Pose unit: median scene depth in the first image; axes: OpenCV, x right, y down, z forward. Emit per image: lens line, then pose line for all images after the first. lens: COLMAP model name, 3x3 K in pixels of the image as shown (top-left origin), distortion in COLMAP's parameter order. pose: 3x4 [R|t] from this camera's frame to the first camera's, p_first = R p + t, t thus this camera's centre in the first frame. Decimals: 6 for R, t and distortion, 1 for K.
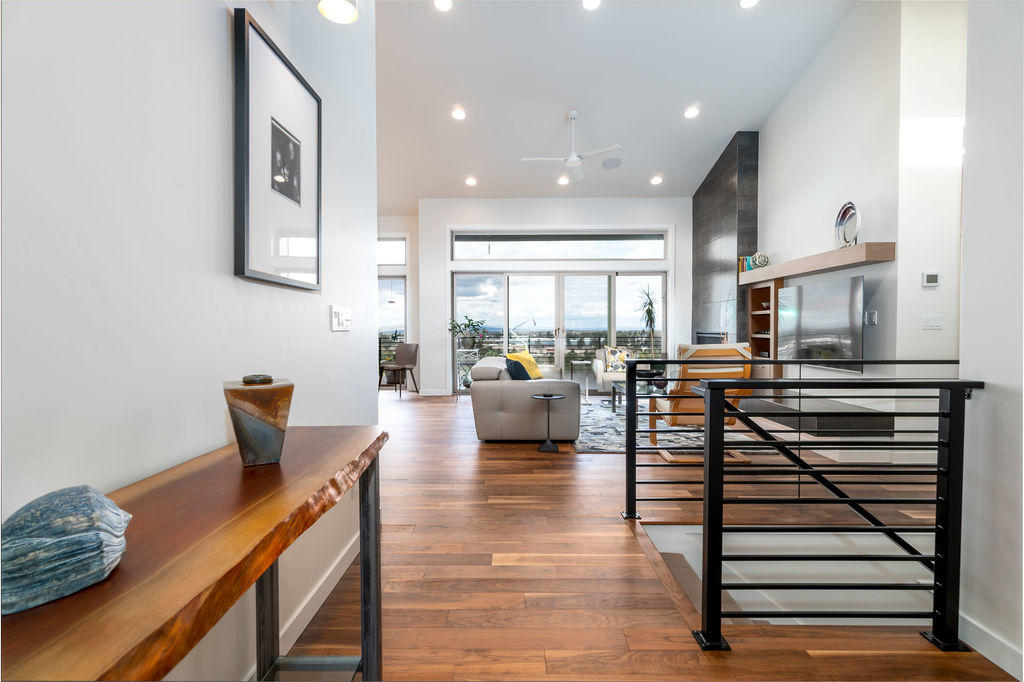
lens RADIAL K [[491.9, 0, 509.6], [0, 491.9, 325.4], [0, 0, 1]] dist [-0.012470, -0.000348]
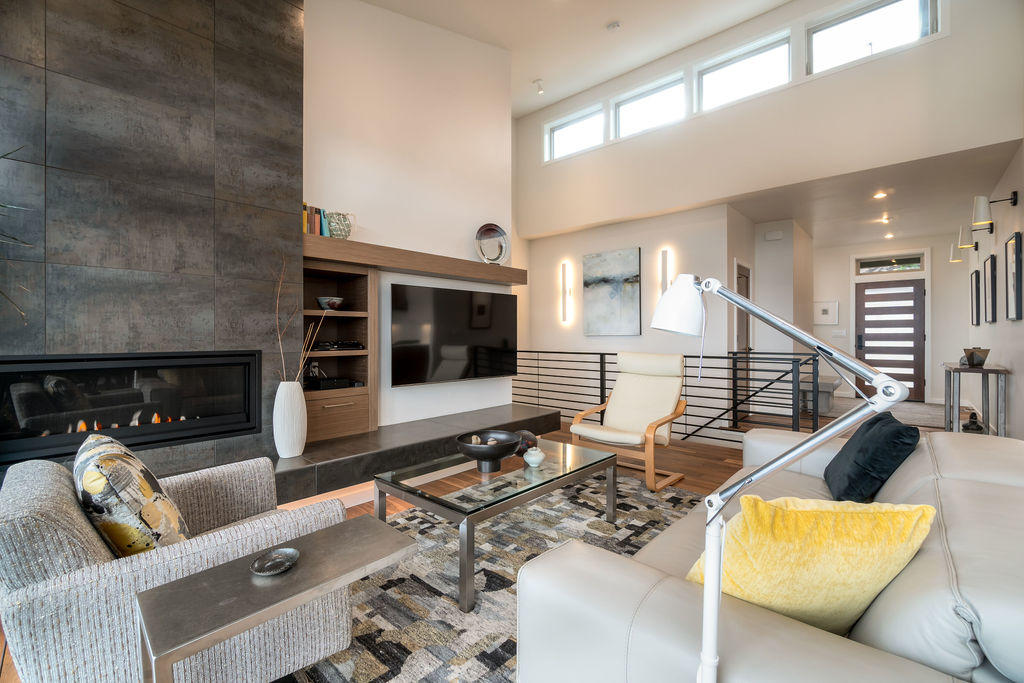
lens RADIAL K [[443.4, 0, 512.0], [0, 443.4, 341.5], [0, 0, 1]] dist [-0.000754, 0.000032]
pose [[-0.752593, -0.005768, 0.658460, 0.001666], [0.000724, 0.999954, 0.009587, 0.002115], [-0.658485, 0.007692, -0.752554, 1.196904]]
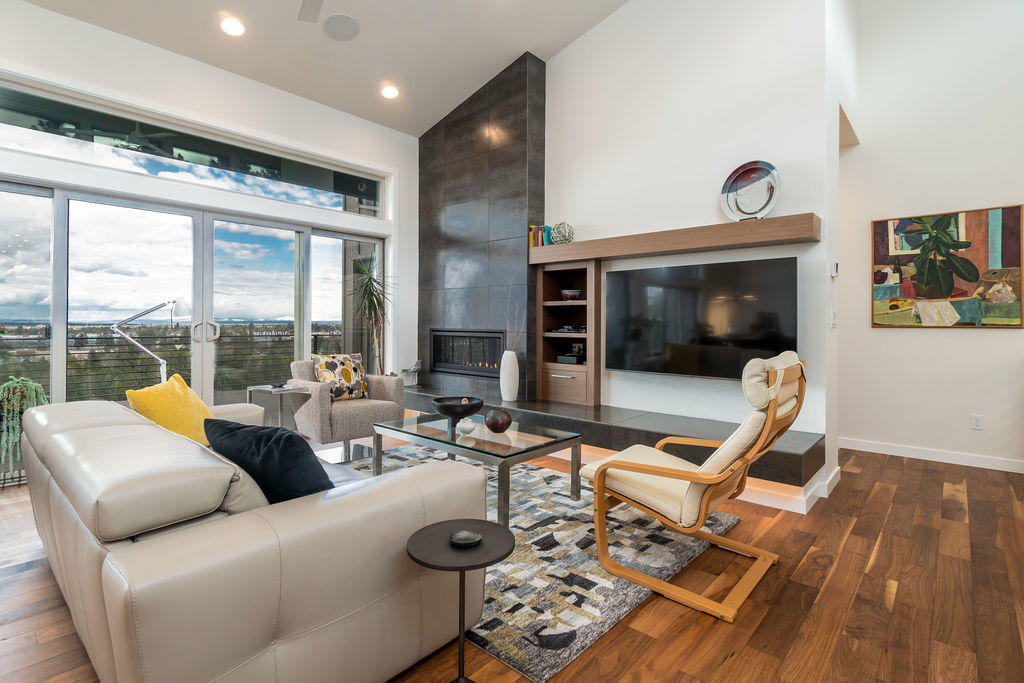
lens RADIAL K [[491.9, 0, 509.6], [0, 491.9, 325.9], [0, 0, 1]] dist [-0.012470, -0.000348]
pose [[0.649332, 0.000655, 0.760505, -0.098679], [-0.009573, 0.999927, 0.007312, 0.003005], [-0.760445, -0.012028, 0.649291, 0.550237]]
